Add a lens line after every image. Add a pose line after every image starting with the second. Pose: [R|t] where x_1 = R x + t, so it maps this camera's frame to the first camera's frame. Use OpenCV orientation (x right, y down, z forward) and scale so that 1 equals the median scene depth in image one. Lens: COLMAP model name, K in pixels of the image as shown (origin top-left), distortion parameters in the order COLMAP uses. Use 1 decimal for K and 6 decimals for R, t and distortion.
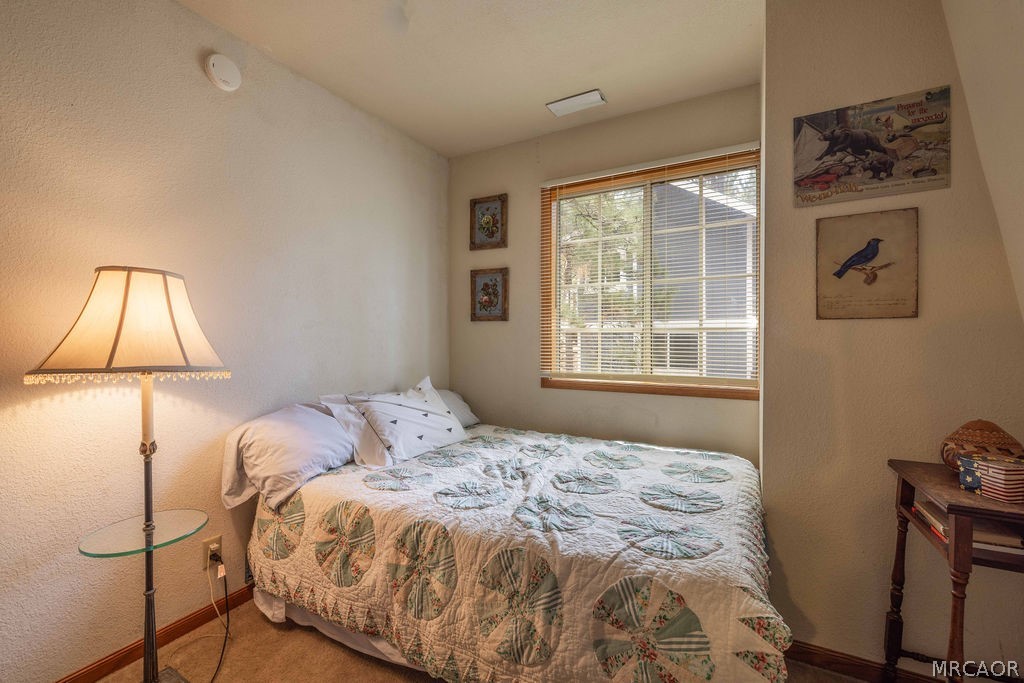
lens RADIAL K [[420.0, 0, 511.5], [0, 420.0, 340.5], [0, 0, 1]] dist [-0.000327, -0.000028]
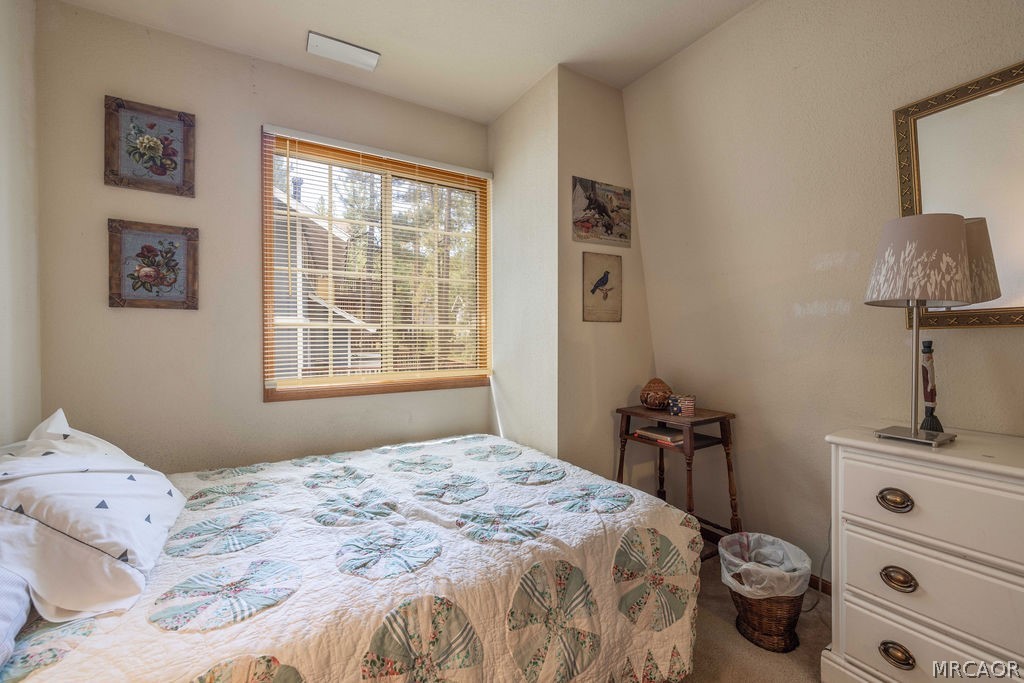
lens RADIAL K [[420.0, 0, 512.0], [0, 420.0, 339.3], [0, 0, 1]] dist [-0.000327, -0.000028]
pose [[0.514521, -0.010732, 0.857411, -0.610320], [0.008239, 0.999937, 0.007571, -0.001354], [-0.857438, 0.003169, 0.514577, 0.447933]]
